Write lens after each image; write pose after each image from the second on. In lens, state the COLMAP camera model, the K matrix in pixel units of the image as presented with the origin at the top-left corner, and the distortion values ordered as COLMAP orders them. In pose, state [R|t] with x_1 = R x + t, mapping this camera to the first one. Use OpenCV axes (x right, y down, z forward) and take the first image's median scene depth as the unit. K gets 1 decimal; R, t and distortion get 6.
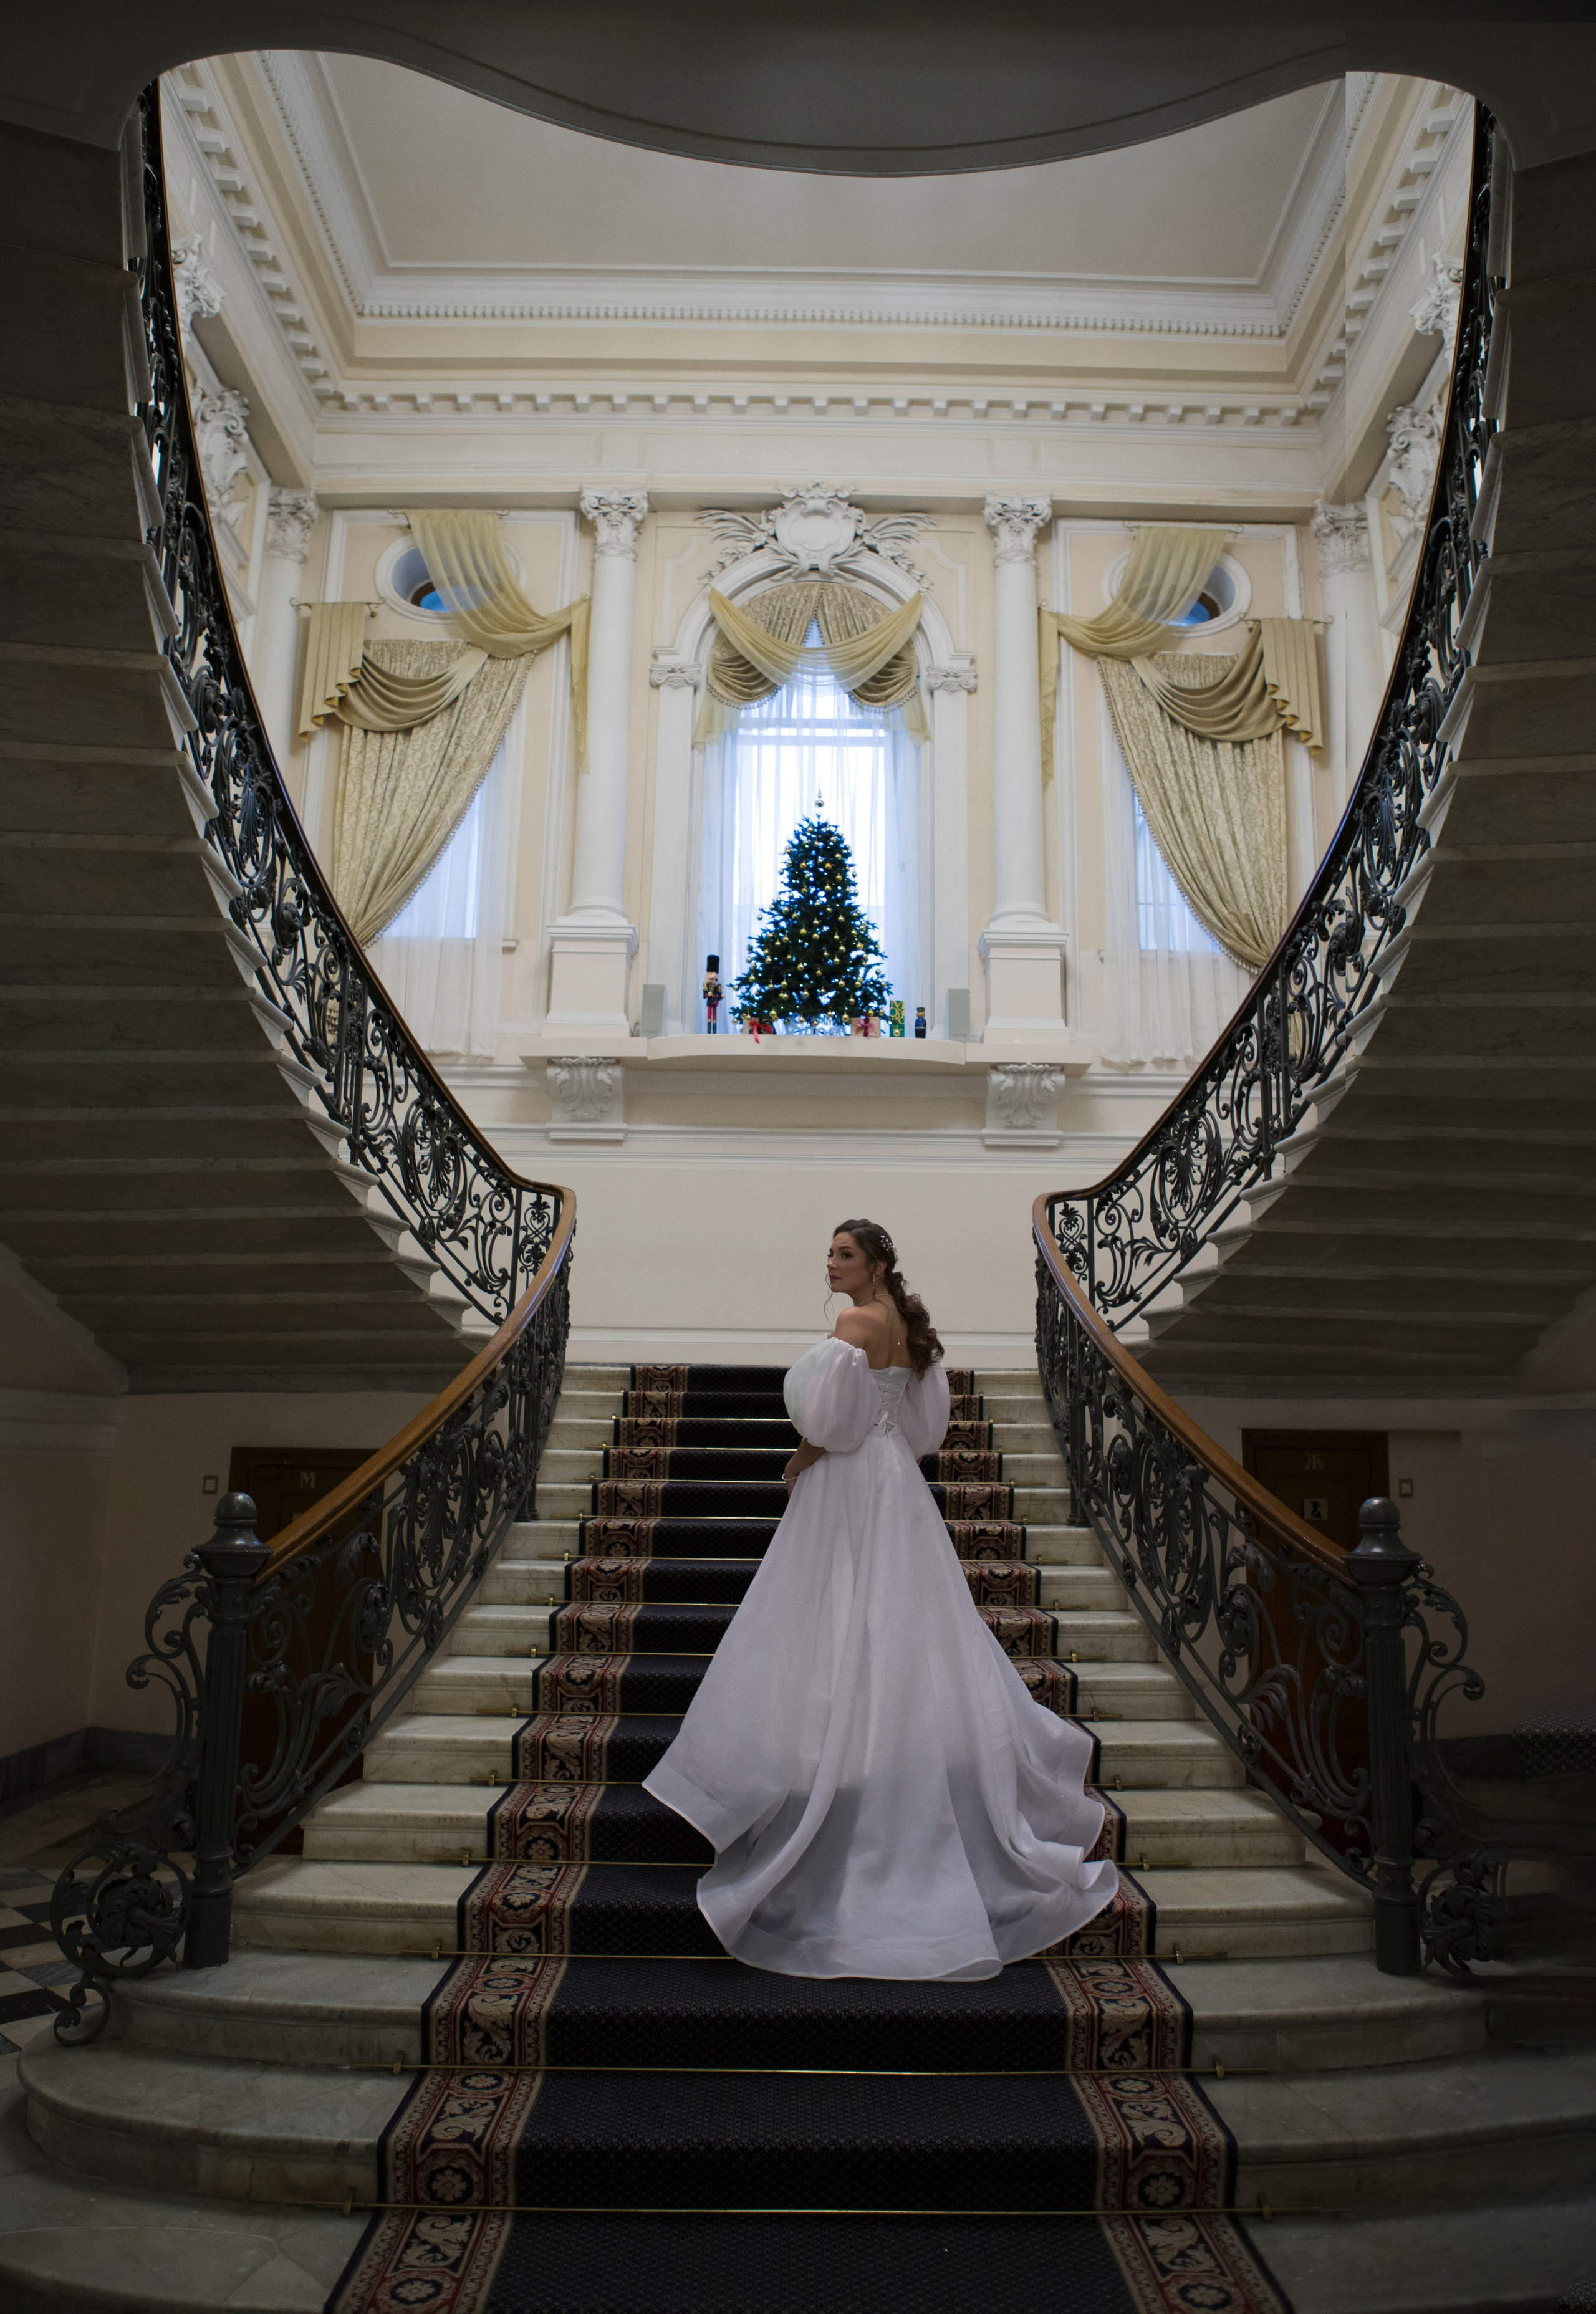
lens RADIAL K [[1629.8, 0, 798.0], [0, 1629.8, 1157.0], [0, 0, 1]] dist [-0.056301, 0.000750]
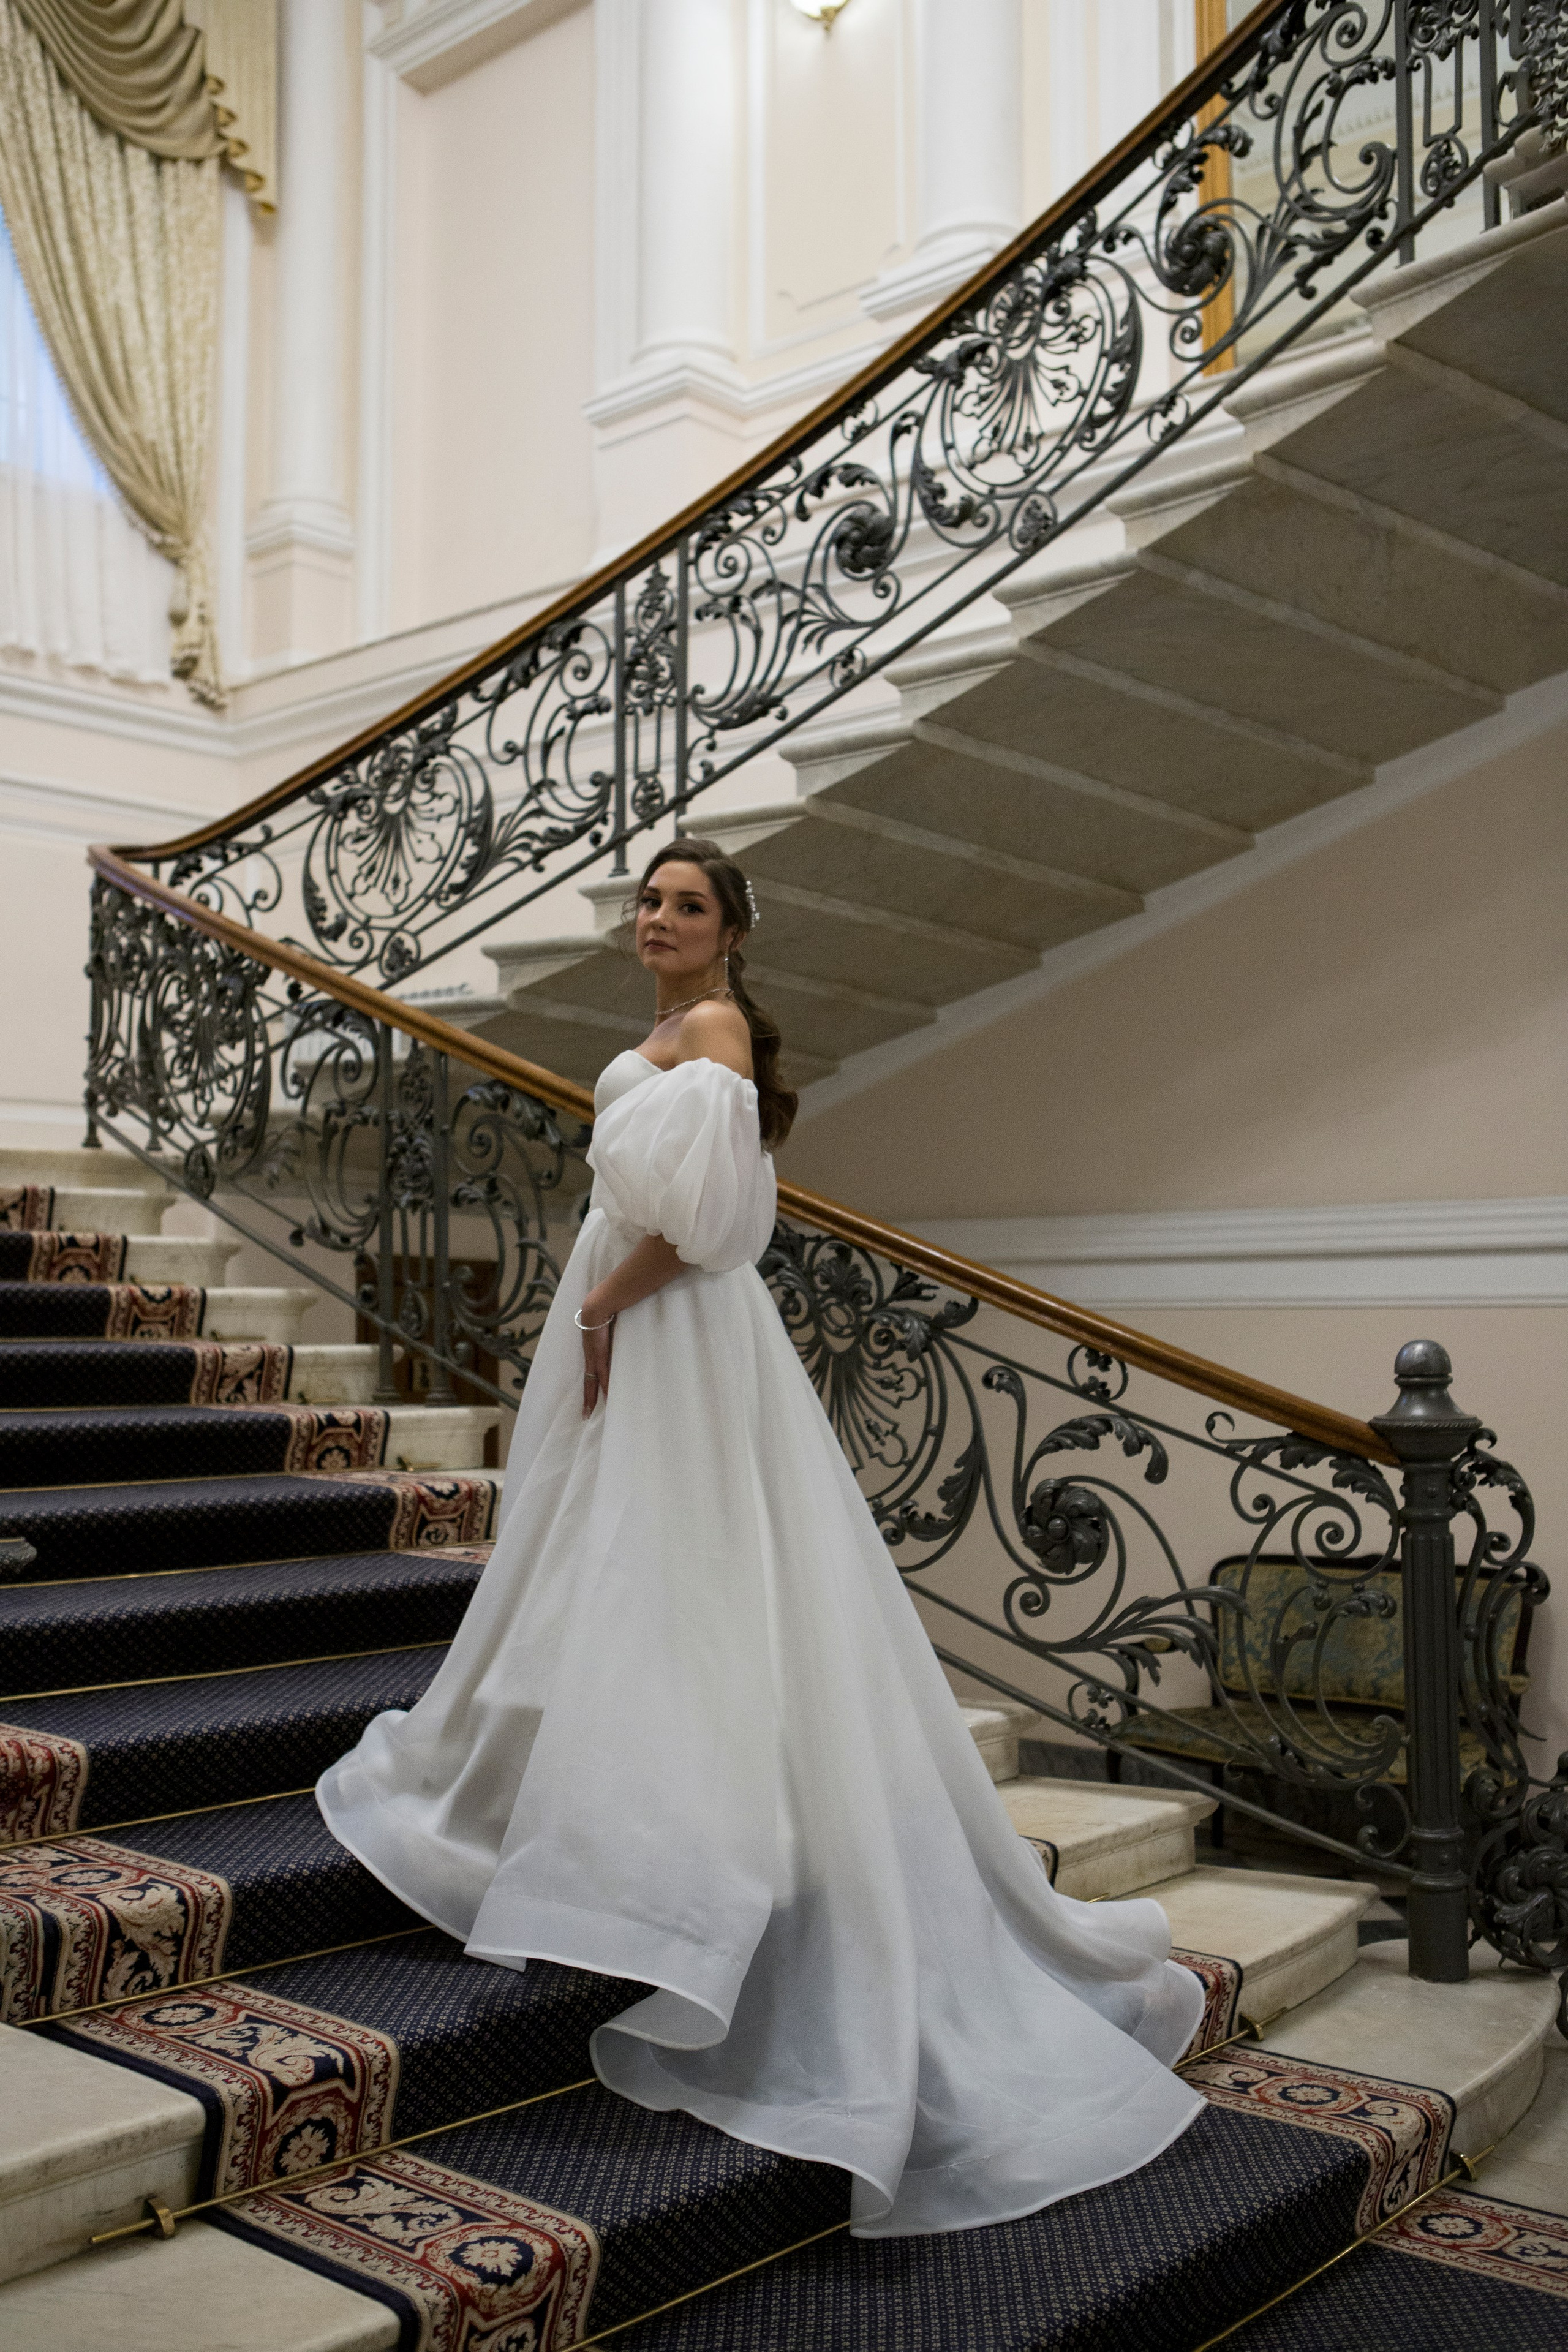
lens RADIAL K [[2302.2, 0, 785.2], [0, 2302.2, 1213.8], [0, 0, 1]] dist [-0.070282, 0.104635]
pose [[0.672179, 0.020160, 0.740114, -0.313401], [-0.125752, 0.988214, 0.087291, 0.056420], [-0.729631, -0.151746, 0.666792, 0.294784]]
